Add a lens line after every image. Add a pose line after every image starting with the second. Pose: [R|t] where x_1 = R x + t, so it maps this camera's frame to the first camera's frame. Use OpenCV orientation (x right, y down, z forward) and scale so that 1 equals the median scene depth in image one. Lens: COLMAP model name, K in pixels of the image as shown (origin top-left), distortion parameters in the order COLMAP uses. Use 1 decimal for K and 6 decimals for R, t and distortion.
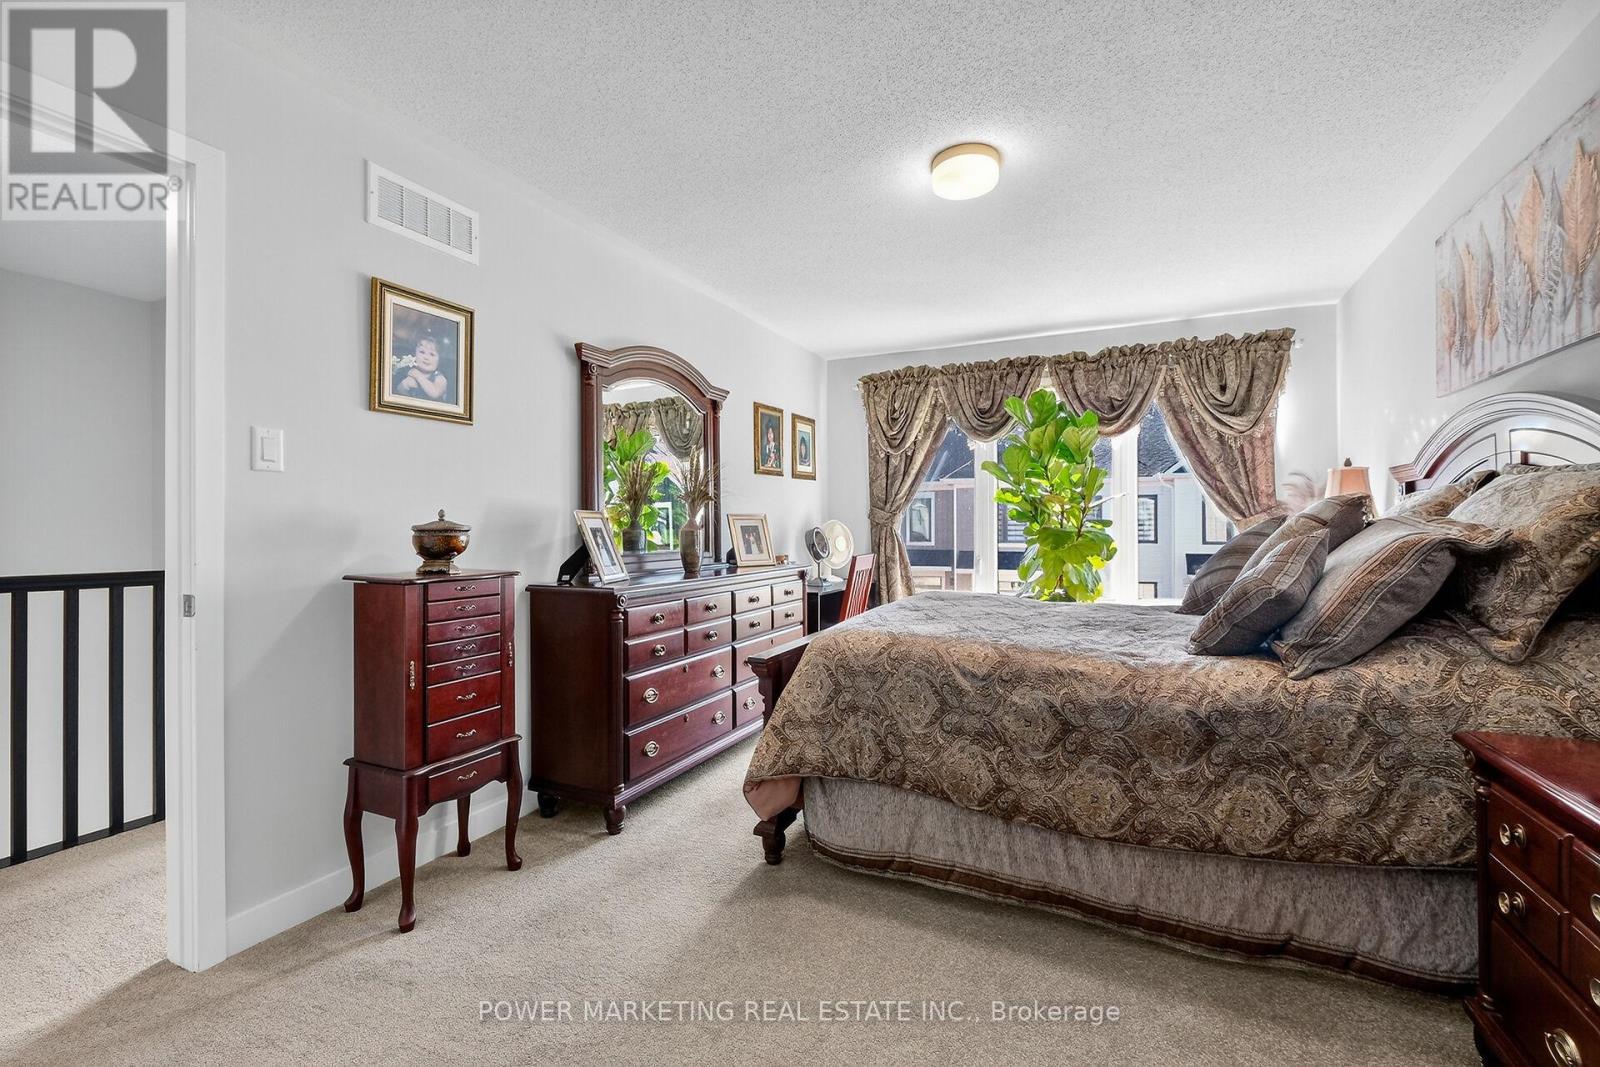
lens RADIAL K [[683.2, 0, 796.7], [0, 683.2, 525.3], [0, 0, 1]] dist [-0.003477, 0.000225]
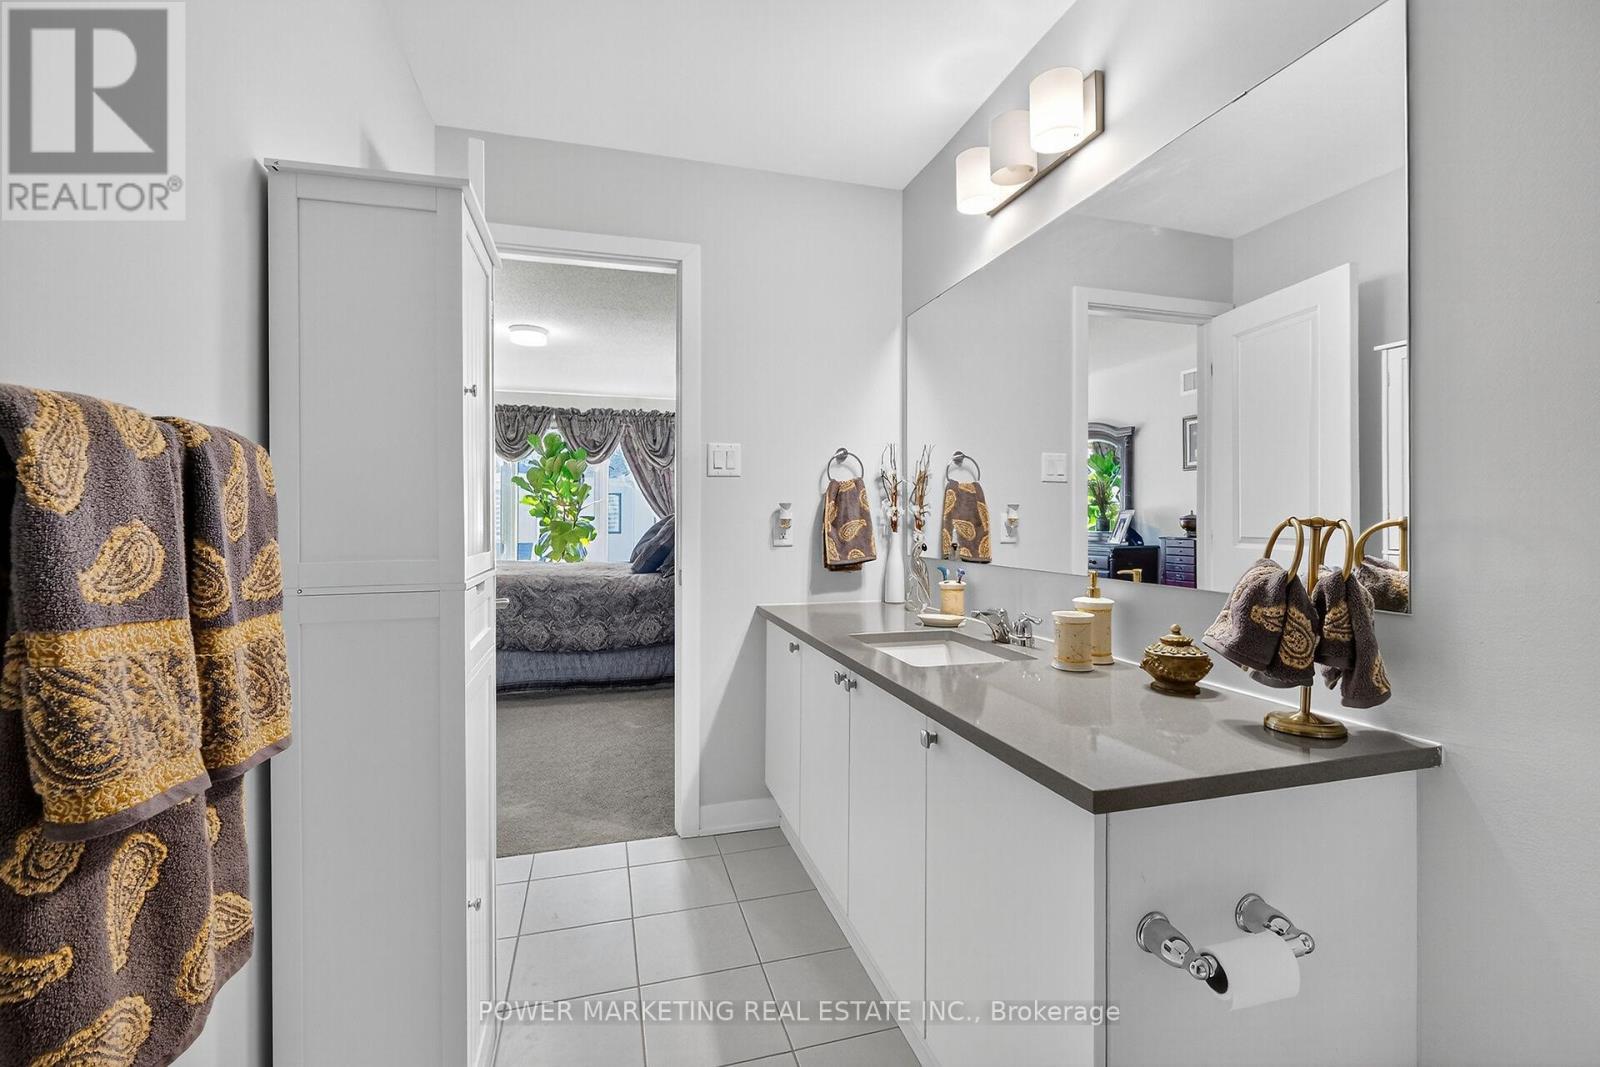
lens RADIAL K [[683.2, 0, 796.6], [0, 683.2, 516.5], [0, 0, 1]] dist [-0.003477, 0.000225]
pose [[0.740746, 0.008965, 0.671726, -0.486957], [-0.007115, 0.999960, -0.005499, -0.002655], [-0.671748, -0.000706, 0.740779, -0.942556]]
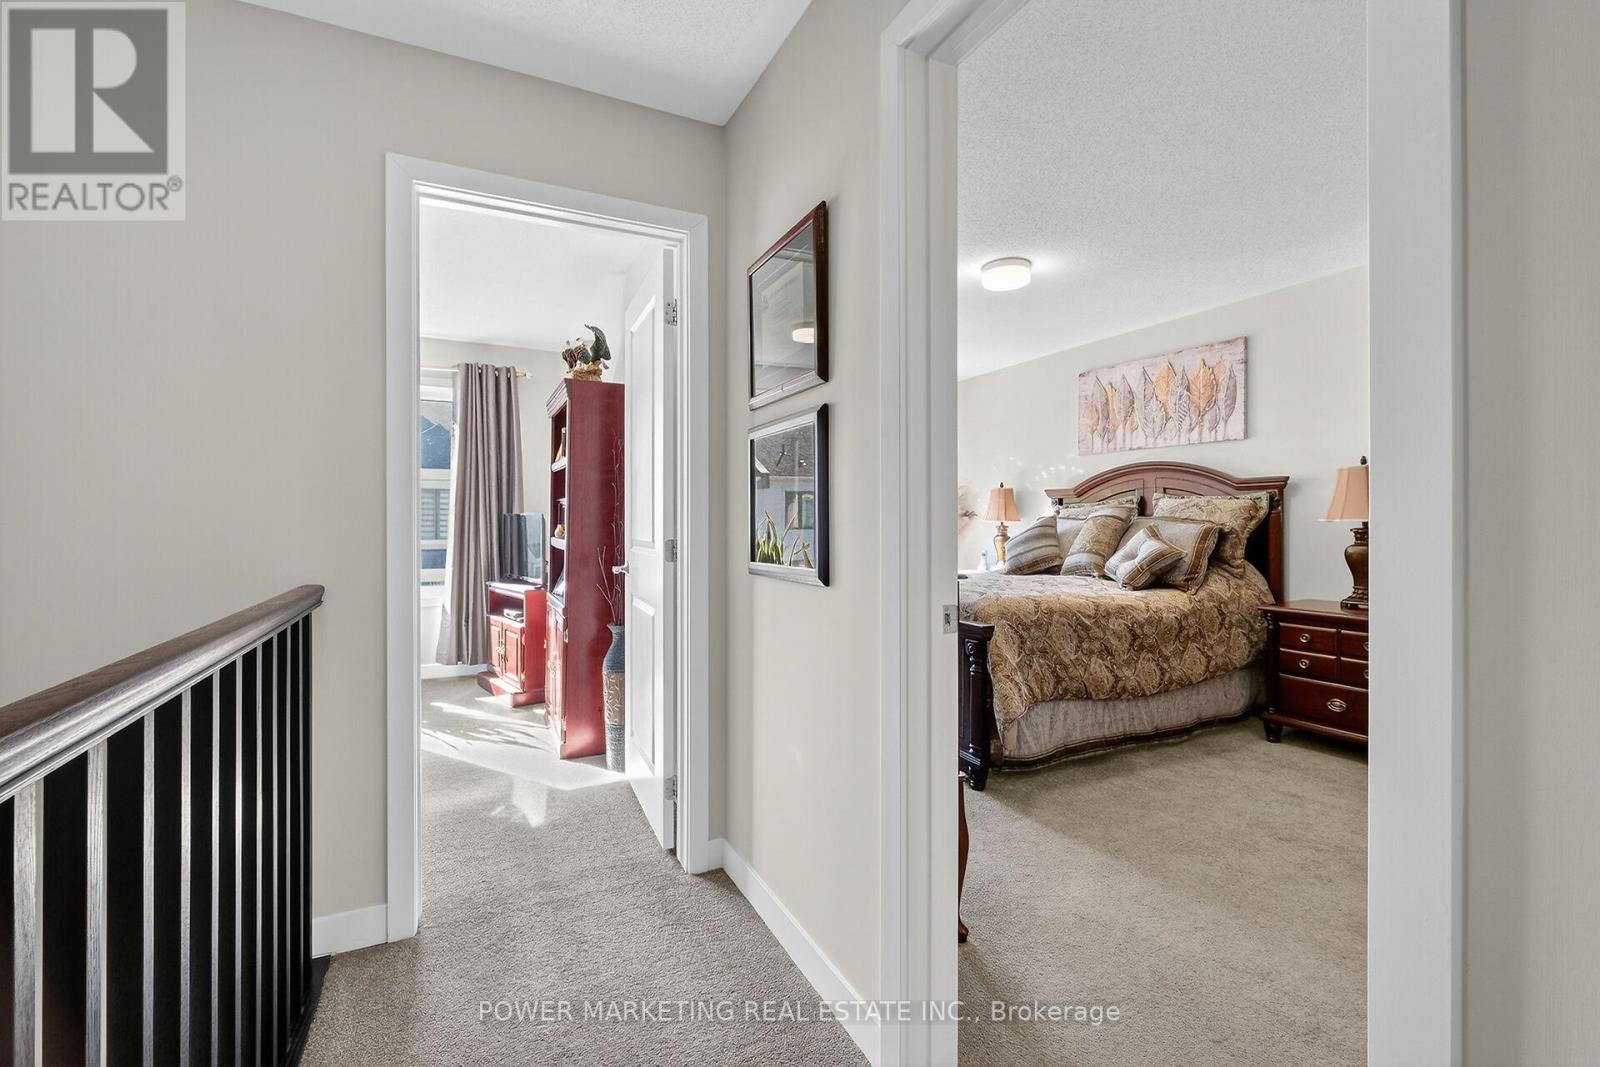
lens RADIAL K [[683.2, 0, 803.9], [0, 683.2, 530.8], [0, 0, 1]] dist [-0.003477, 0.000225]
pose [[0.602622, -0.001757, 0.798025, -1.160499], [-0.009231, 0.999915, 0.009173, 0.015806], [-0.797974, -0.012894, 0.602554, 0.496631]]
